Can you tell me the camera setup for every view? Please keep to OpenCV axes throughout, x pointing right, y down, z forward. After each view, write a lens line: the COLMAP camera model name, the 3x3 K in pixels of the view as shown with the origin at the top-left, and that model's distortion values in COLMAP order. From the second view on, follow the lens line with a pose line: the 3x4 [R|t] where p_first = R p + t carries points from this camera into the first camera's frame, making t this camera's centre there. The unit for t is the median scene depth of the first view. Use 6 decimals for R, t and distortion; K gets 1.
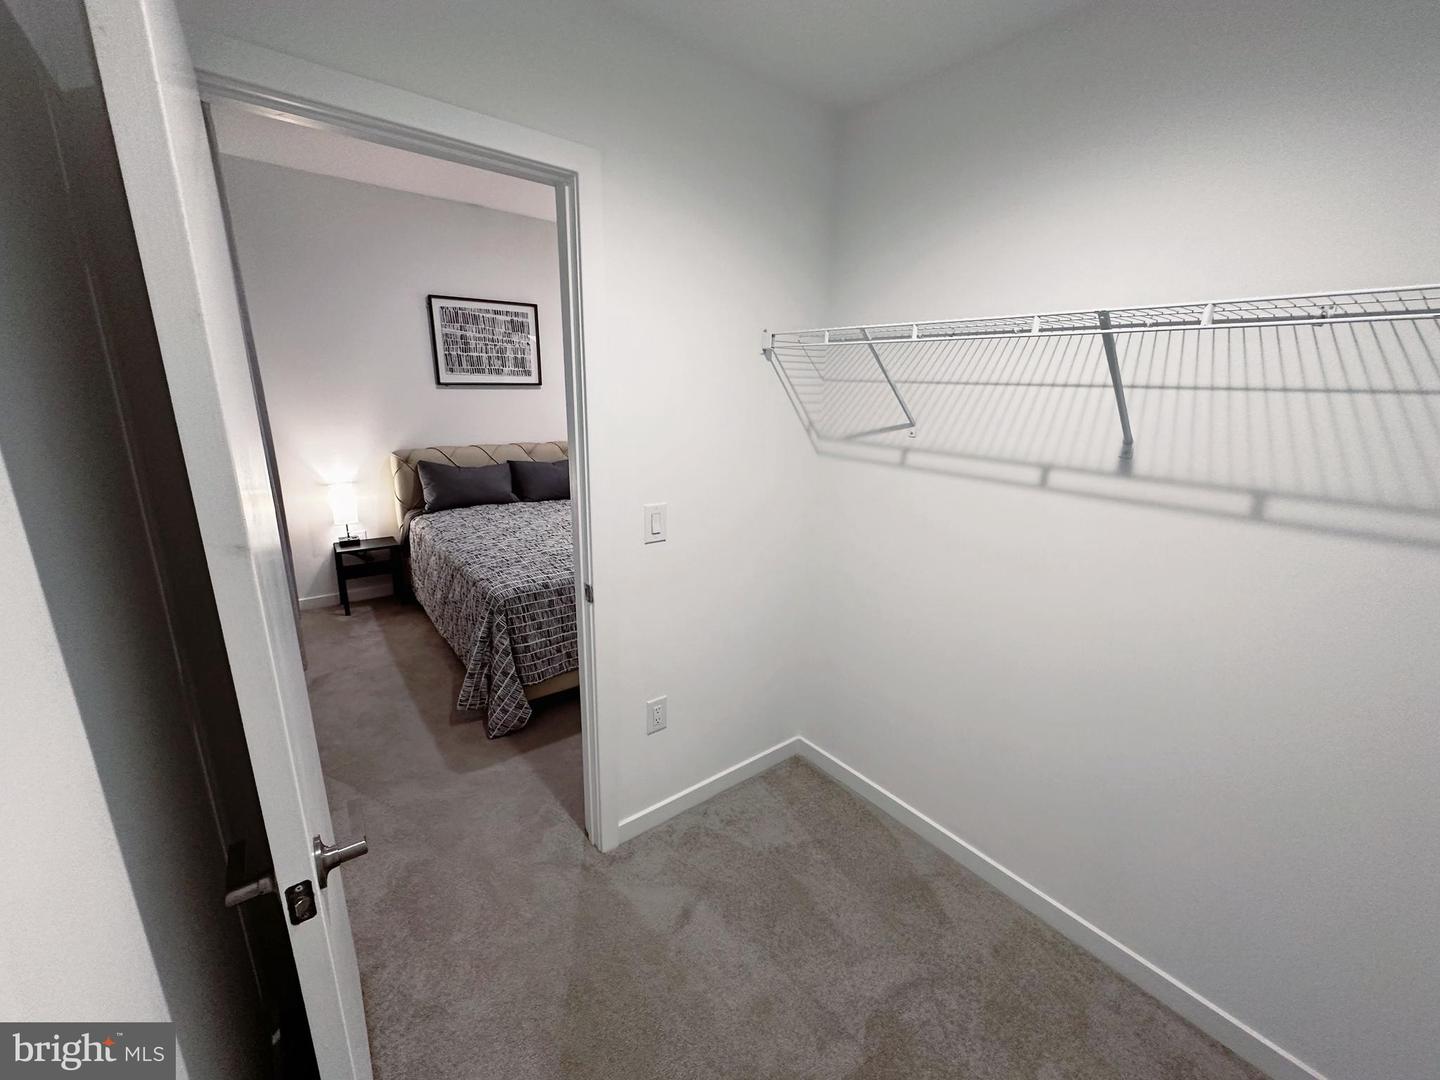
lens RADIAL K [[571.6, 0, 720.2], [0, 571.6, 536.3], [0, 0, 1]] dist [-0.003306, -0.000298]
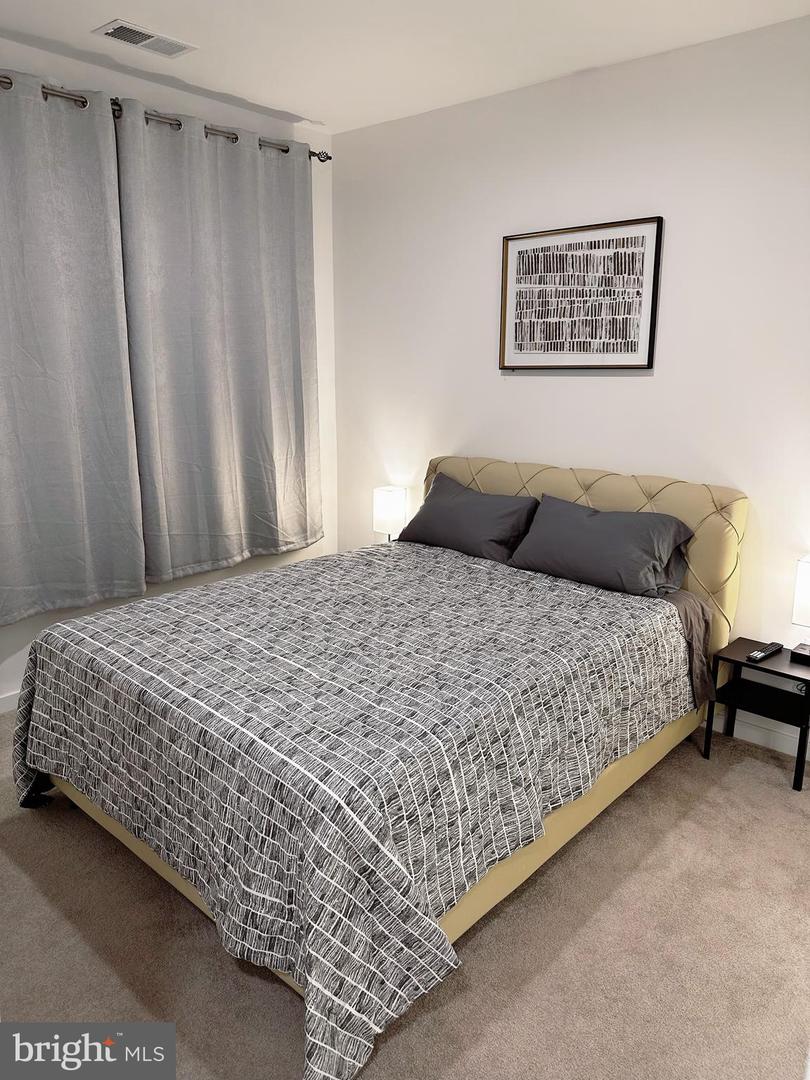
lens RADIAL K [[747.8, 0, 408.6], [0, 747.8, 551.4], [0, 0, 1]] dist [-0.004678, -0.009288]
pose [[0.176940, 0.217698, -0.959844, 0.403508], [-0.262271, 0.950397, 0.167208, -0.186378], [0.948634, 0.222154, 0.225259, 0.774761]]
